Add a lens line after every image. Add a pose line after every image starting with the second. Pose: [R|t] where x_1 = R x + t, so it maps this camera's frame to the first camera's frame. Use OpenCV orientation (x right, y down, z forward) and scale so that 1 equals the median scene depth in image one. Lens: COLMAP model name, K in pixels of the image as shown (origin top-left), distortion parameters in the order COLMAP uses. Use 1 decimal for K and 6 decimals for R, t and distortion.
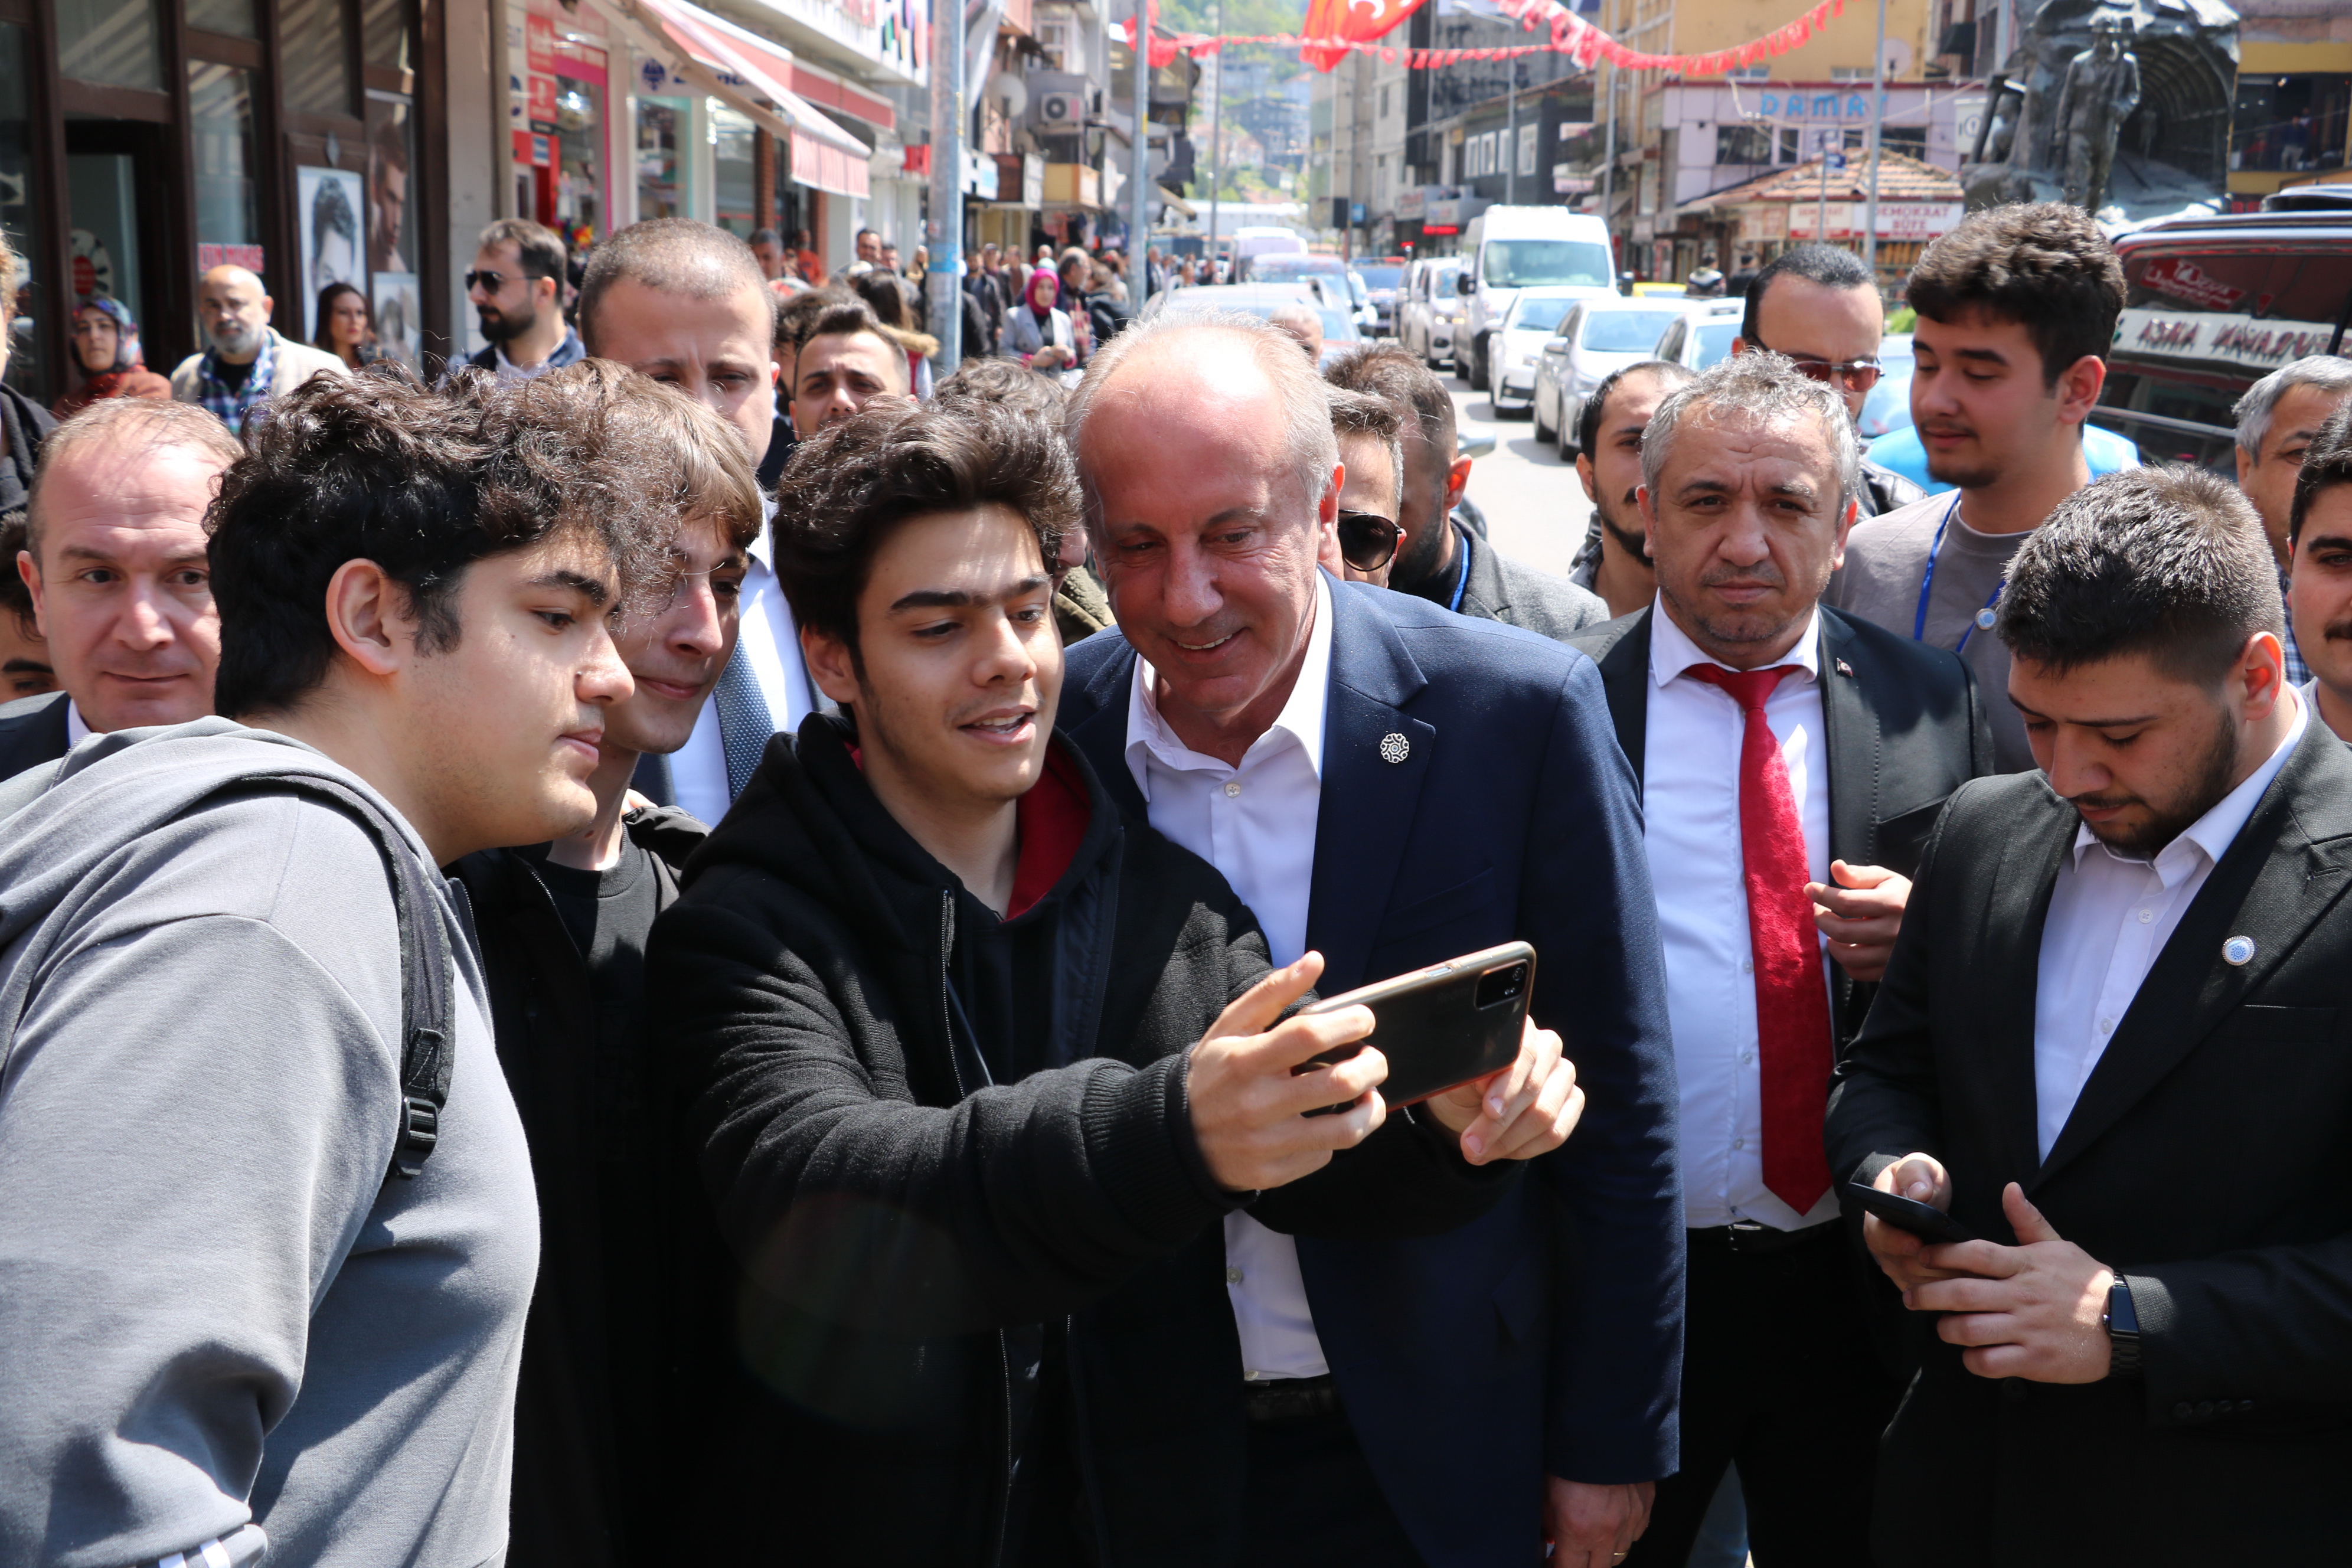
lens RADIAL K [[2878.7, 0, 1175.7], [0, 2878.7, 788.4], [0, 0, 1]] dist [0.009980, 0.101409]
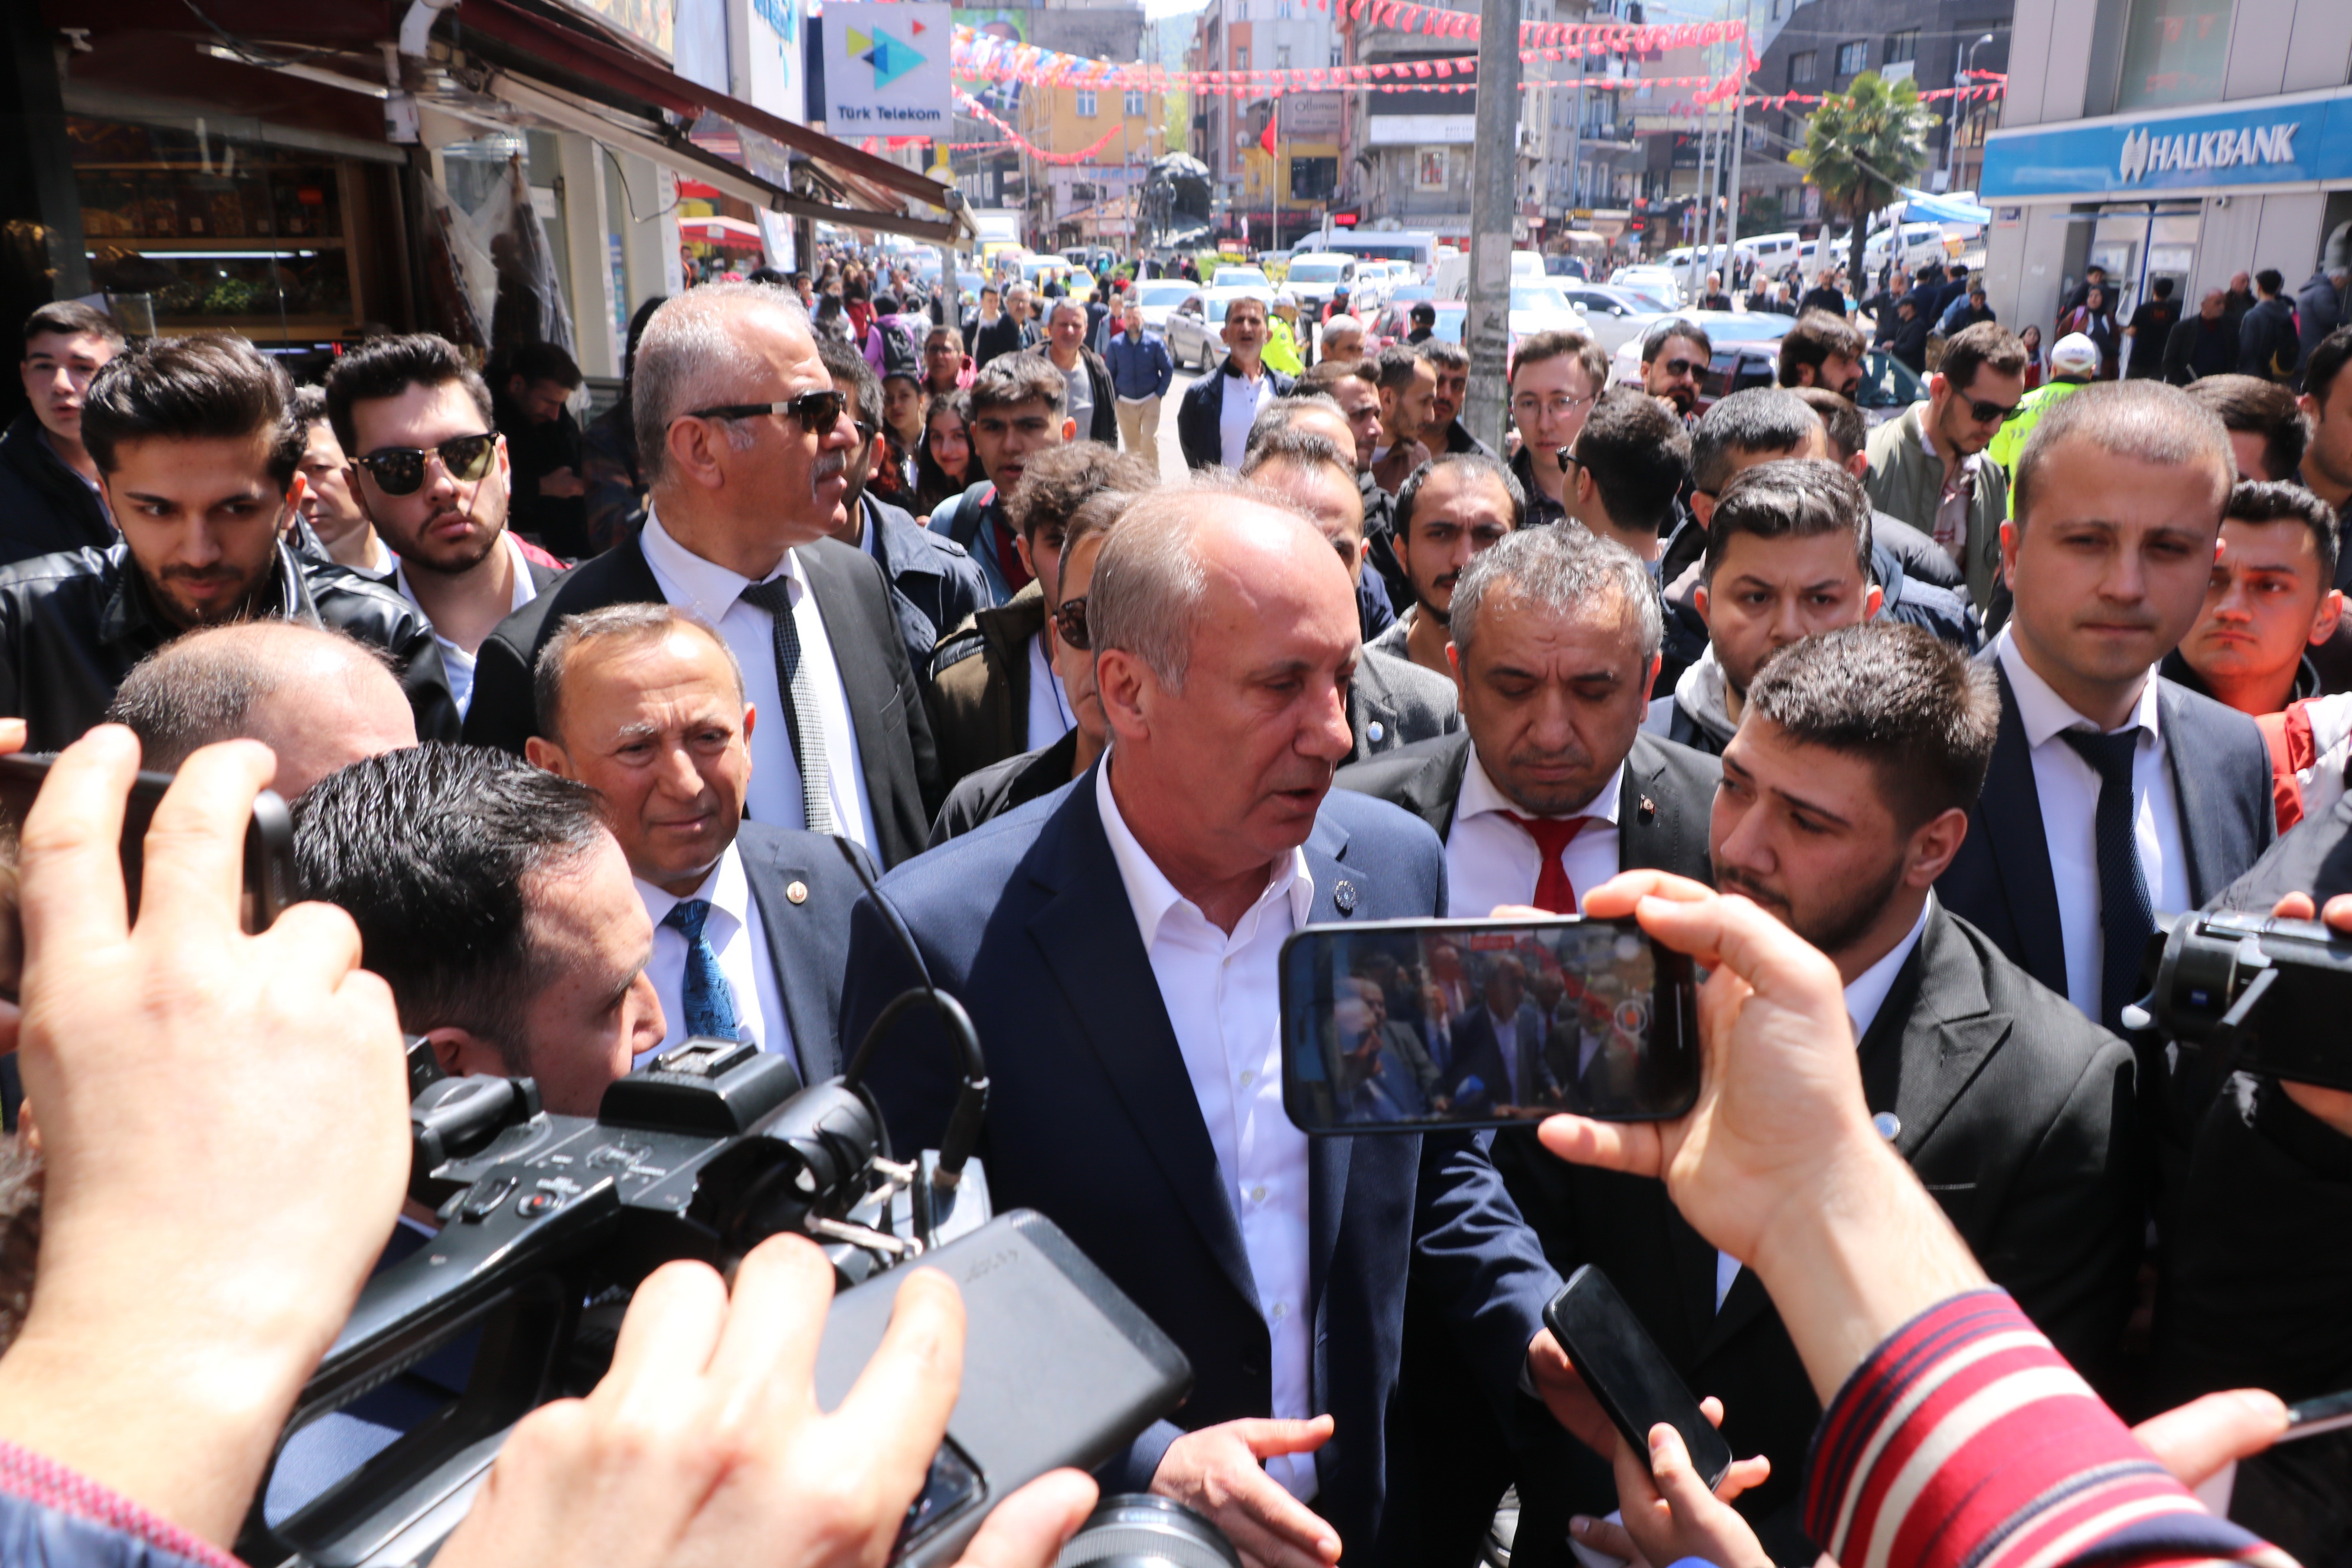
lens RADIAL K [[1929.9, 0, 1176.0], [0, 1929.9, 784.0], [0, 0, 1]] dist [-0.001715, -0.000447]
pose [[0.977210, -0.075950, 0.198221, -0.062172], [0.056338, 0.993108, 0.102778, 0.079362], [-0.204660, -0.089268, 0.974754, -0.482743]]
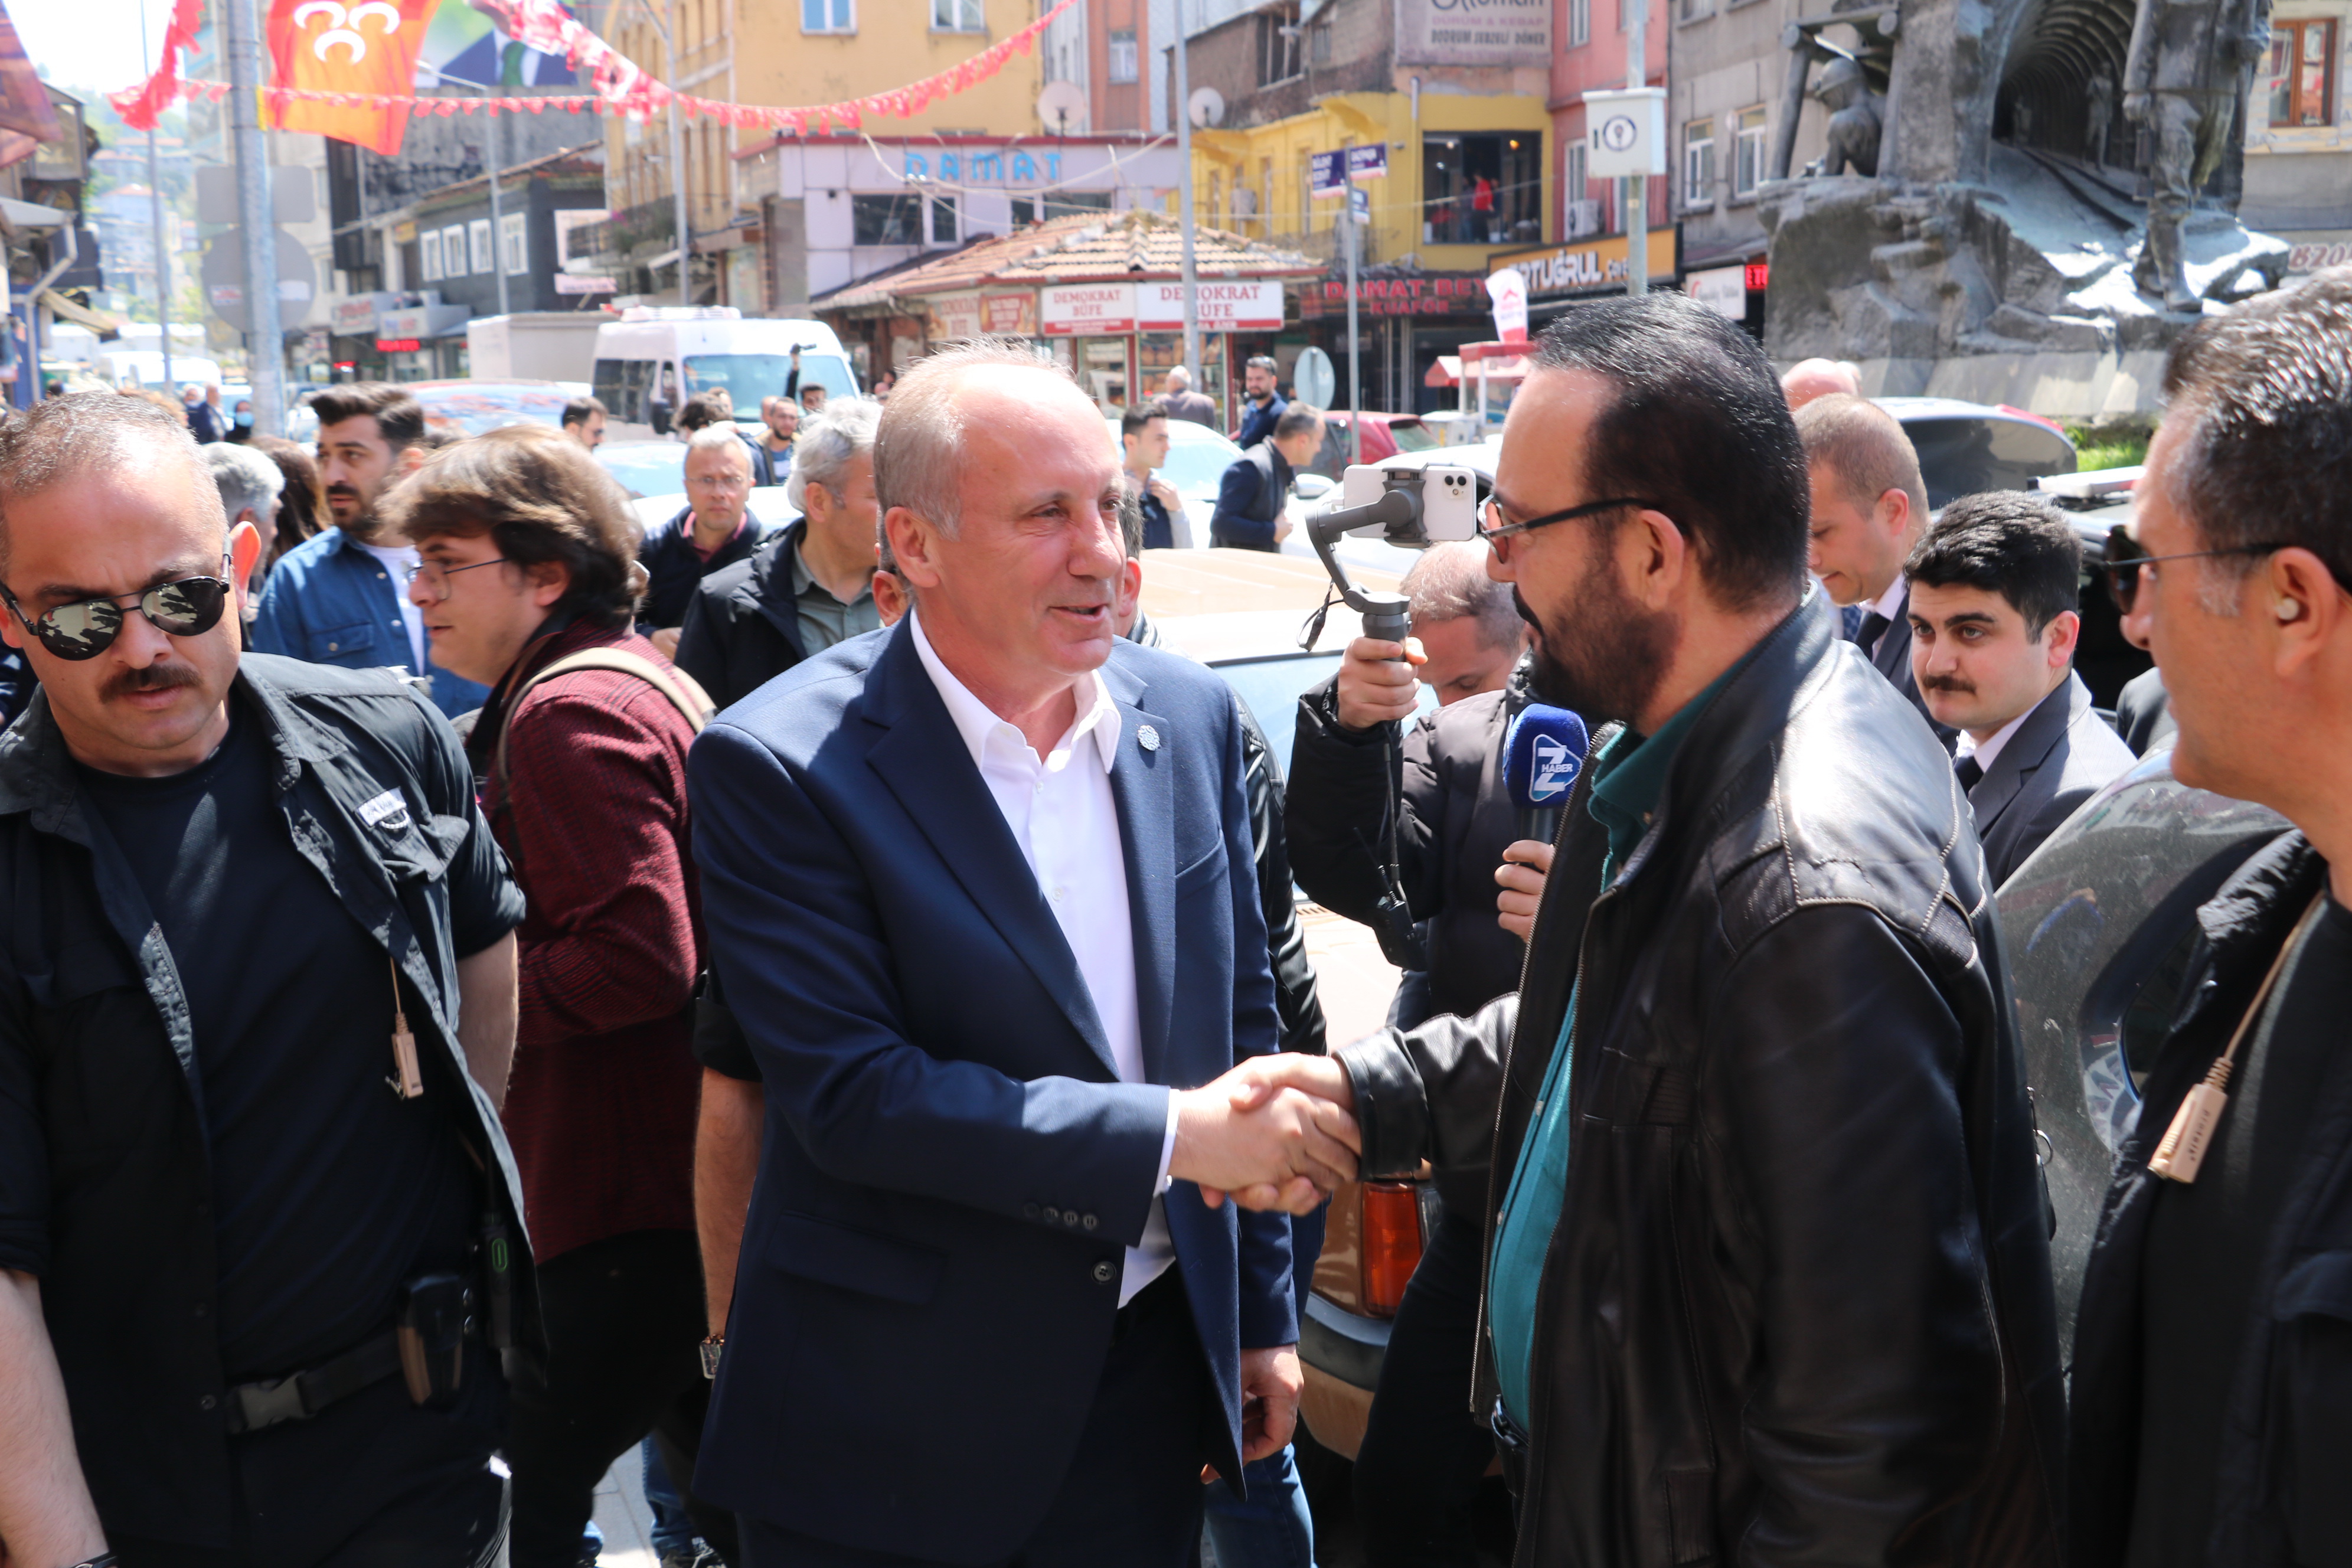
lens RADIAL K [[2878.7, 0, 1175.7], [0, 2878.7, 788.4], [0, 0, 1]] dist [0.009980, 0.101409]
pose [[0.925072, -0.089658, 0.369058, -0.025230], [0.103476, 0.994473, -0.017775, -0.044600], [-0.365425, 0.054632, 0.929236, 0.234909]]
